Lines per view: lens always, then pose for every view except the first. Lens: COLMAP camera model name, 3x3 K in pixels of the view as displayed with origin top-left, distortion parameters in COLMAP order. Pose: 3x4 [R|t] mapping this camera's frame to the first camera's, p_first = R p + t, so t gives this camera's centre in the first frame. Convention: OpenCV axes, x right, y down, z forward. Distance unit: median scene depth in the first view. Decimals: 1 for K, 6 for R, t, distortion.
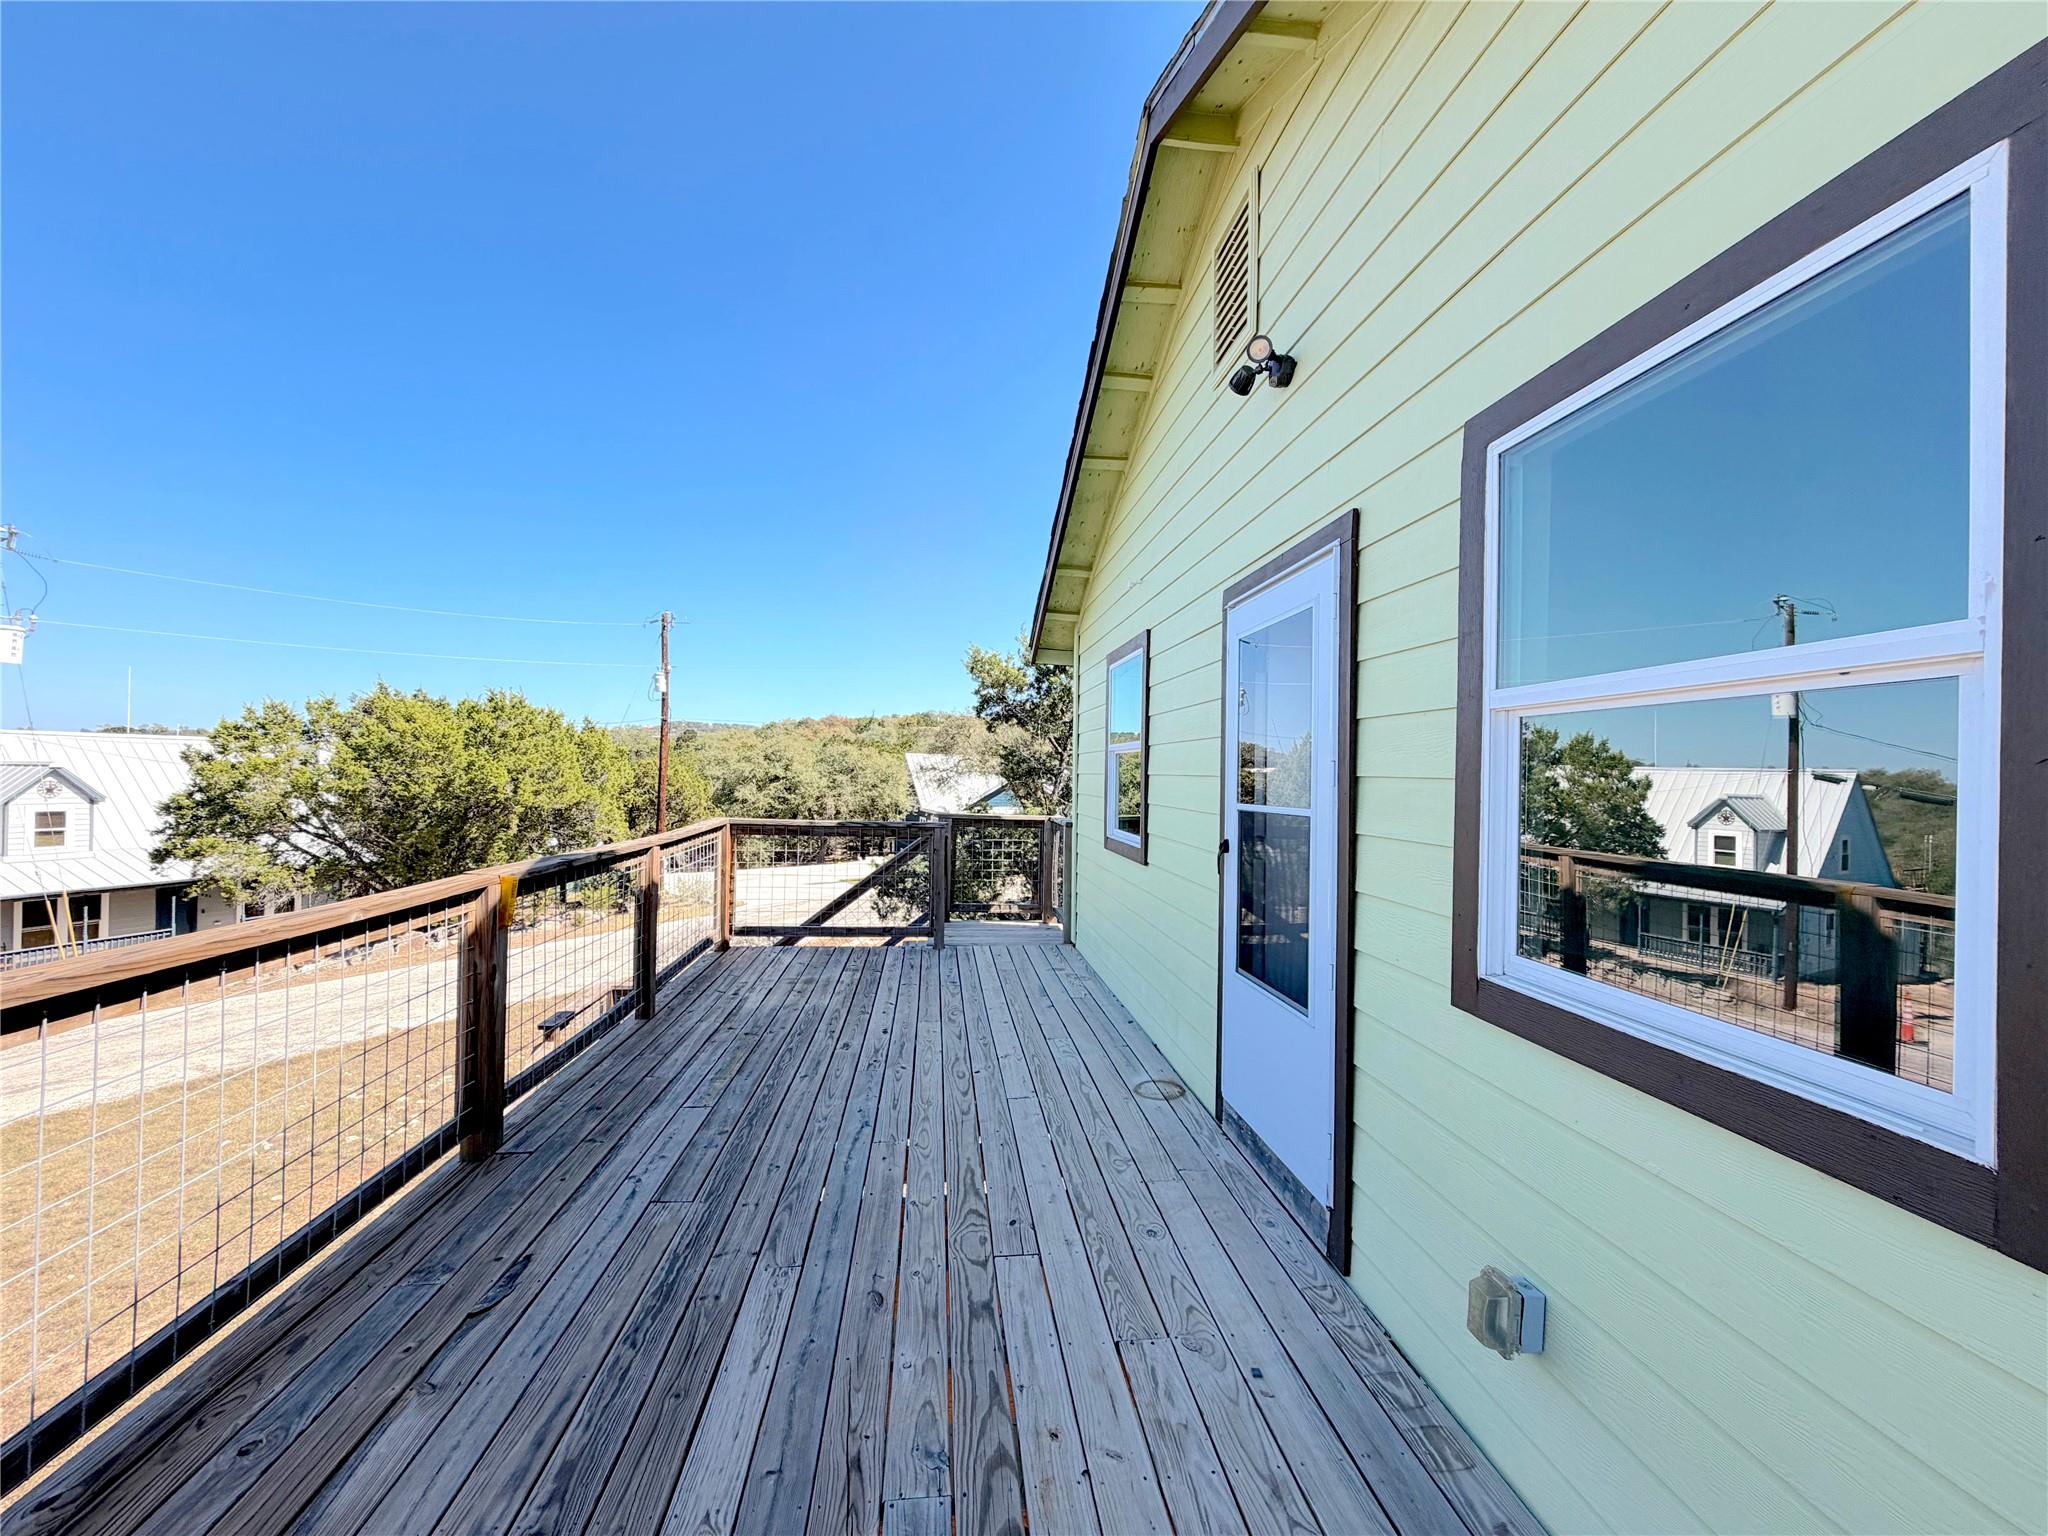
lens RADIAL K [[814.3, 0, 1019.1], [0, 814.3, 768.2], [0, 0, 1]] dist [-0.000596, -0.000110]
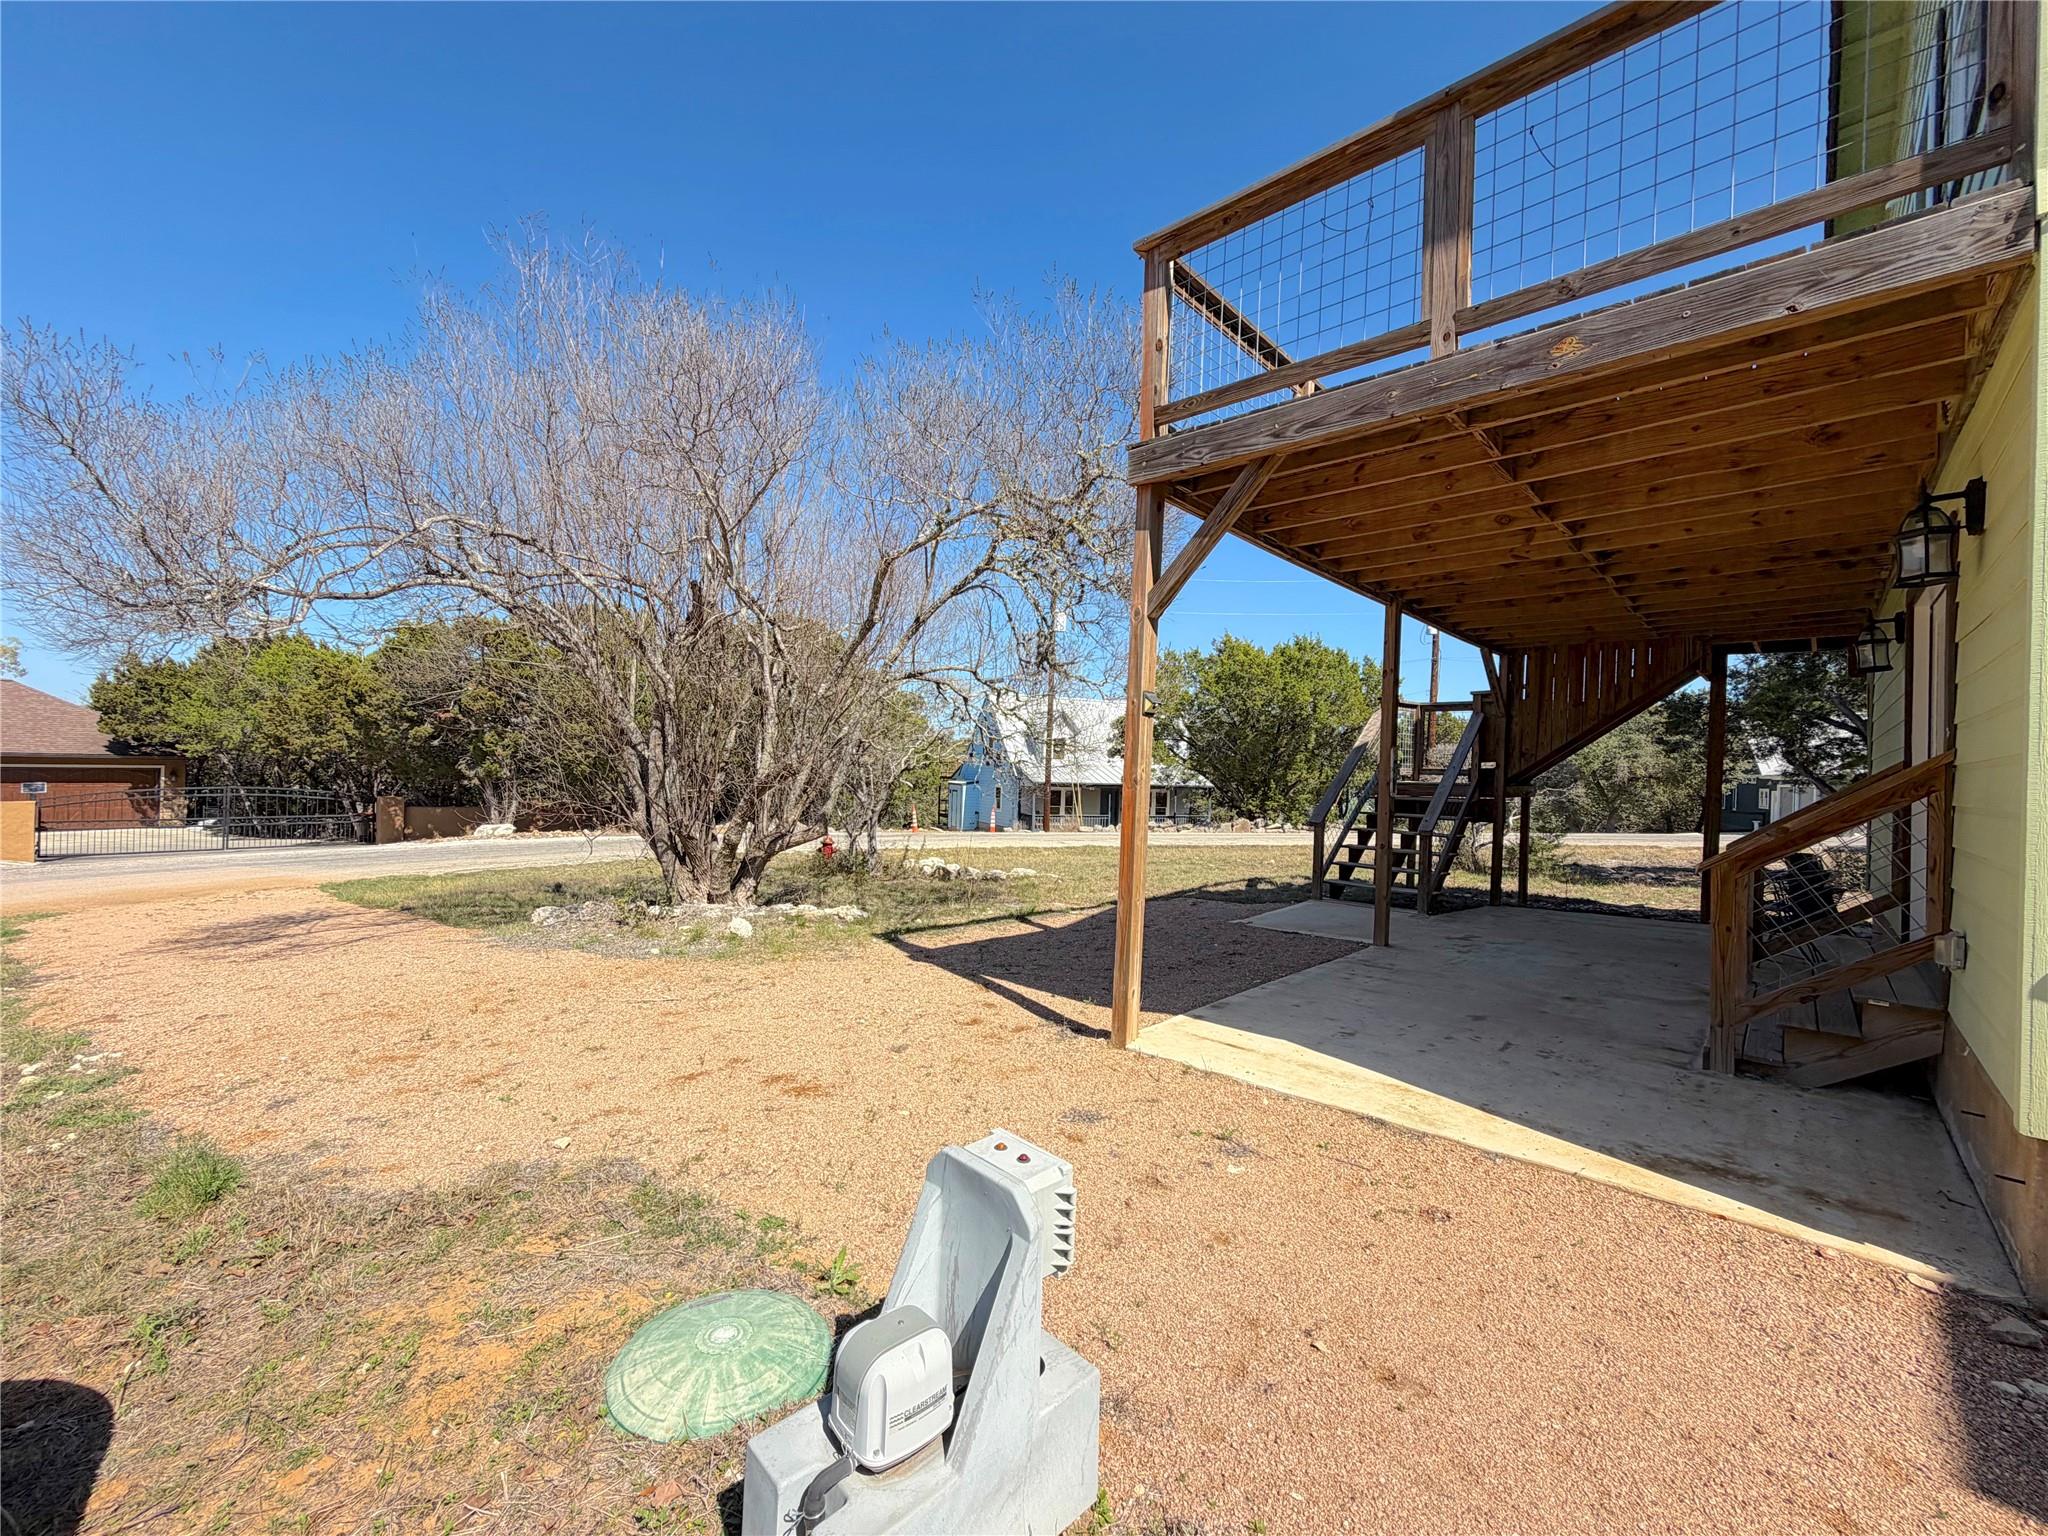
lens RADIAL K [[814.3, 0, 1019.1], [0, 814.3, 768.2], [0, 0, 1]] dist [-0.000596, -0.000110]
pose [[0.645525, 0.004665, -0.763725, 0.043769], [-0.017062, 0.999820, -0.008314, 0.122145], [0.763548, 0.018398, 0.645489, -0.143727]]
